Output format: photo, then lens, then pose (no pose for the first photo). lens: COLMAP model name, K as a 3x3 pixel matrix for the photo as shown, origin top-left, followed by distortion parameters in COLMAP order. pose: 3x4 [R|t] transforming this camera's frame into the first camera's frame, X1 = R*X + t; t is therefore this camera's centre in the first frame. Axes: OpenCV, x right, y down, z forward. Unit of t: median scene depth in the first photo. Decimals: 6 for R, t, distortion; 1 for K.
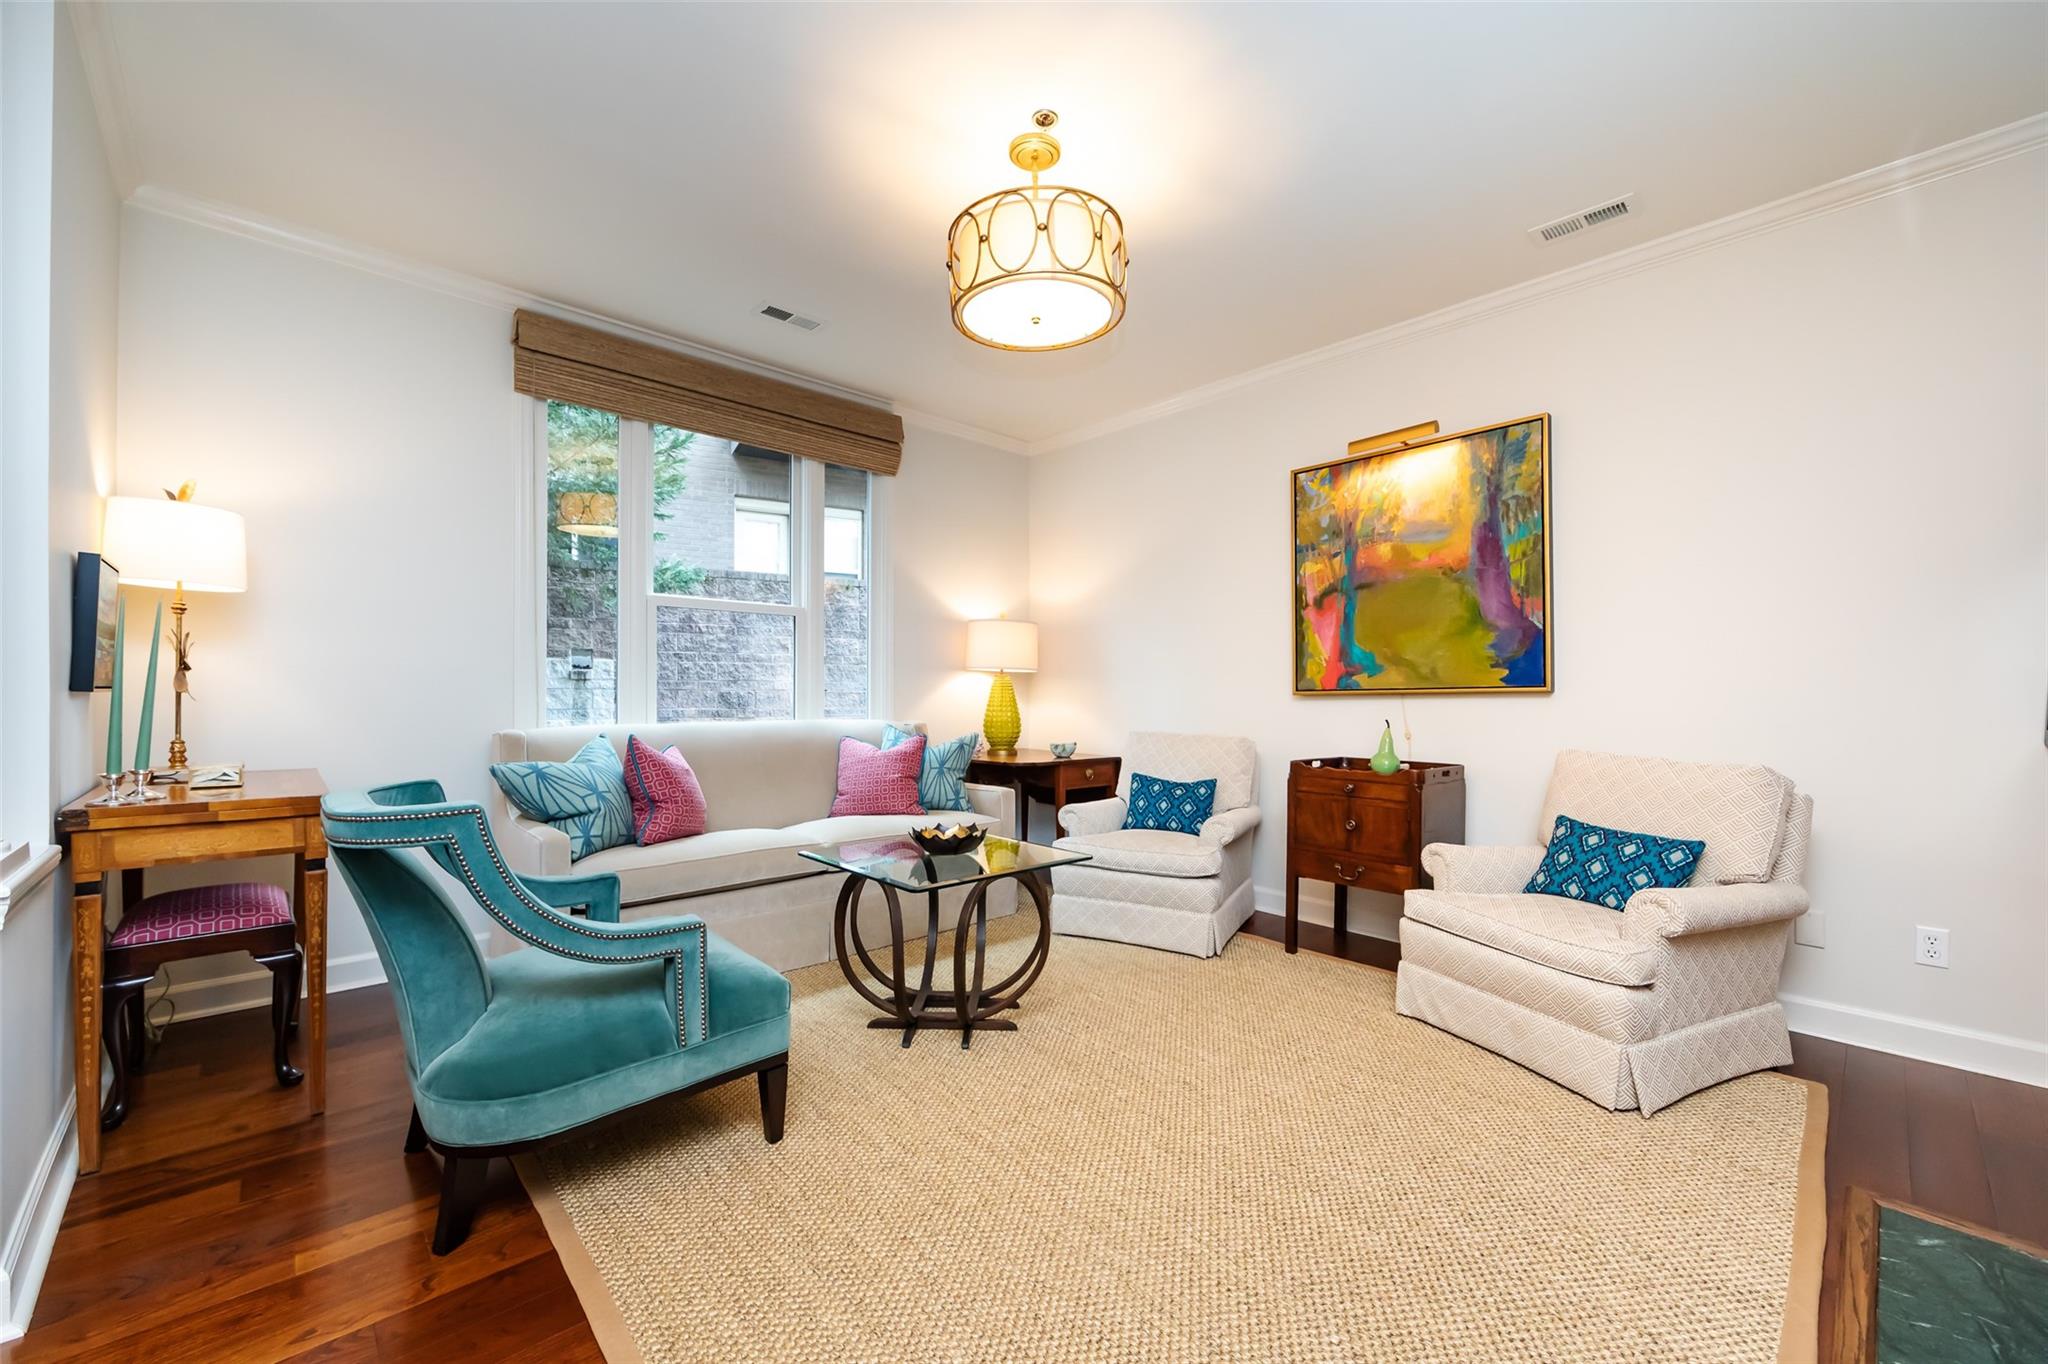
lens RADIAL K [[819.3, 0, 1001.5], [0, 819.3, 700.0], [0, 0, 1]] dist [-0.003935, -0.000062]
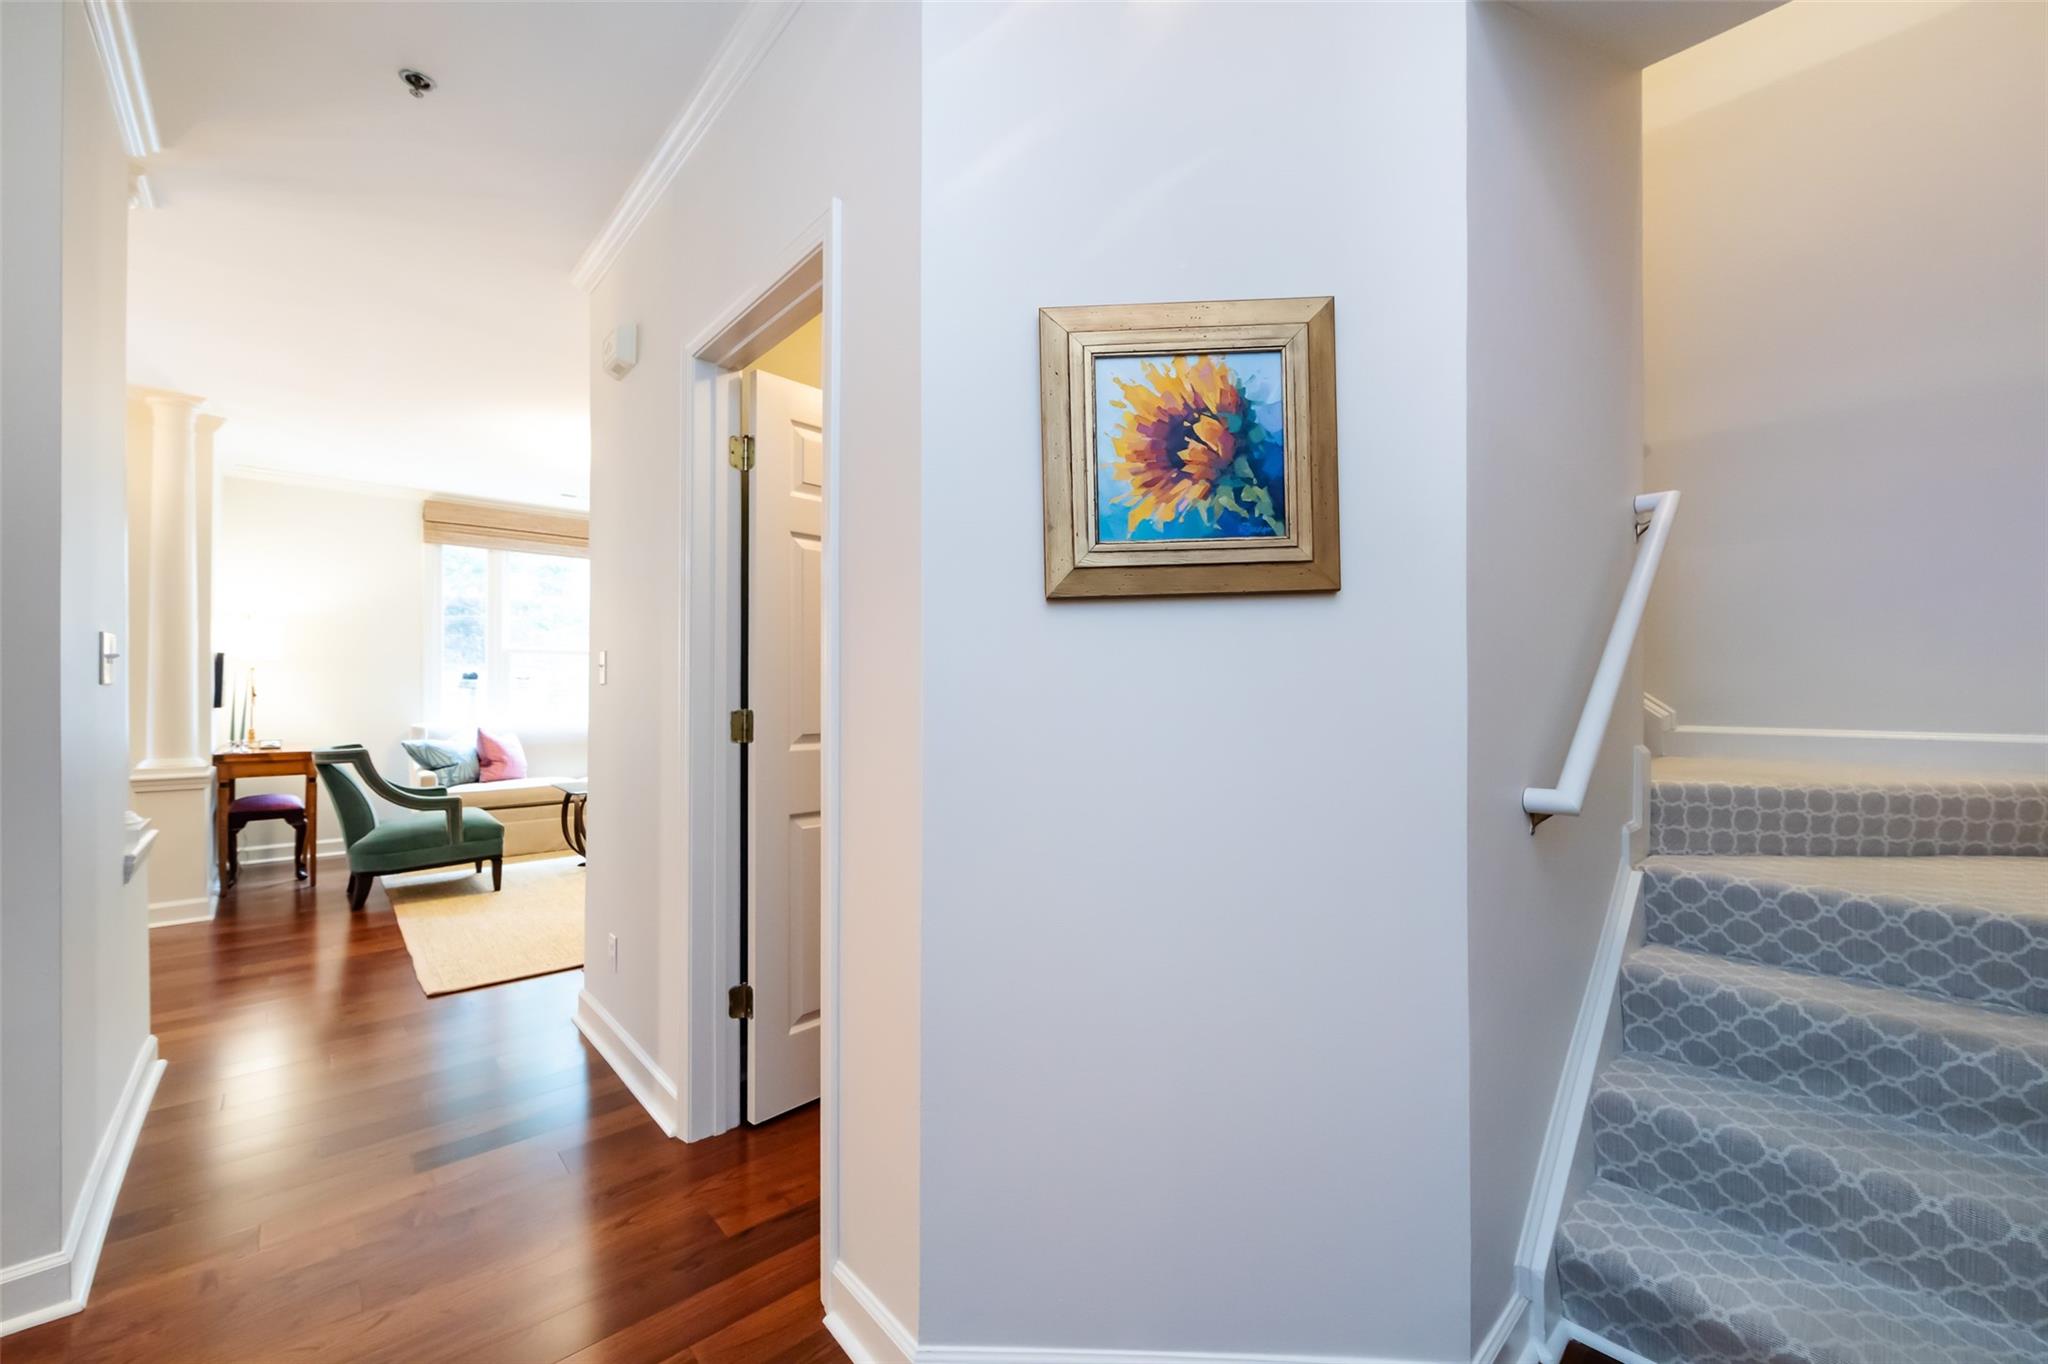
lens RADIAL K [[819.3, 0, 1010.6], [0, 819.3, 697.4], [0, 0, 1]] dist [-0.003935, -0.000062]
pose [[0.999826, 0.001616, -0.018568, 0.833201], [-0.001567, 0.999995, 0.002659, -0.033641], [0.018572, -0.002630, 0.999824, -0.902247]]
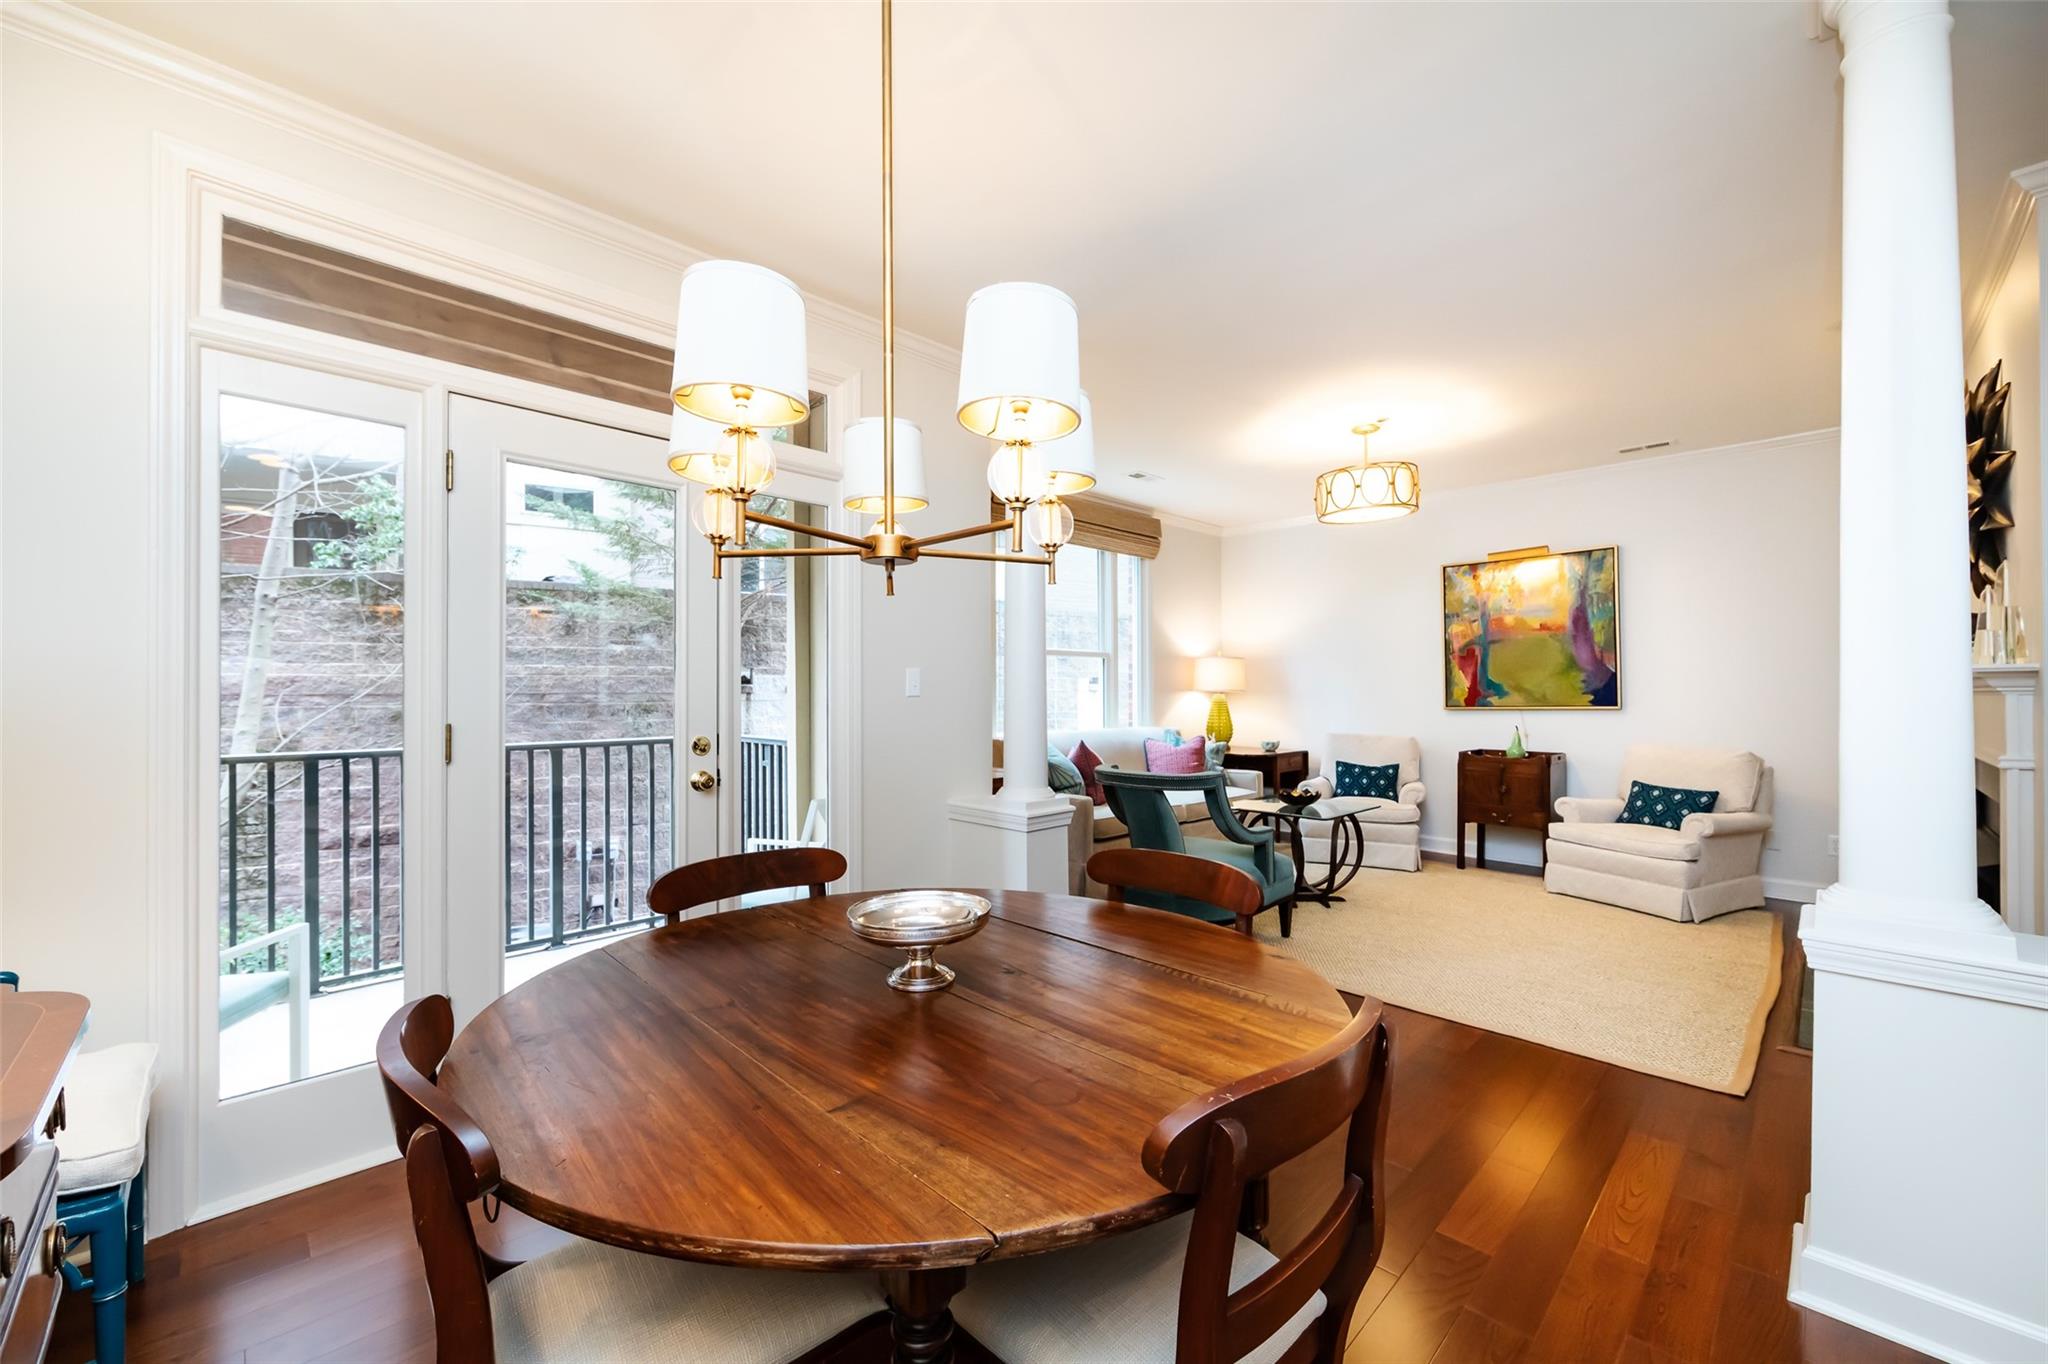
lens RADIAL K [[819.3, 0, 981.6], [0, 819.3, 693.8], [0, 0, 1]] dist [-0.003935, -0.000062]
pose [[0.999803, -0.008416, 0.018002, -0.696001], [0.008461, 0.999961, -0.002413, -0.050022], [-0.017981, 0.002565, 0.999835, -0.683266]]
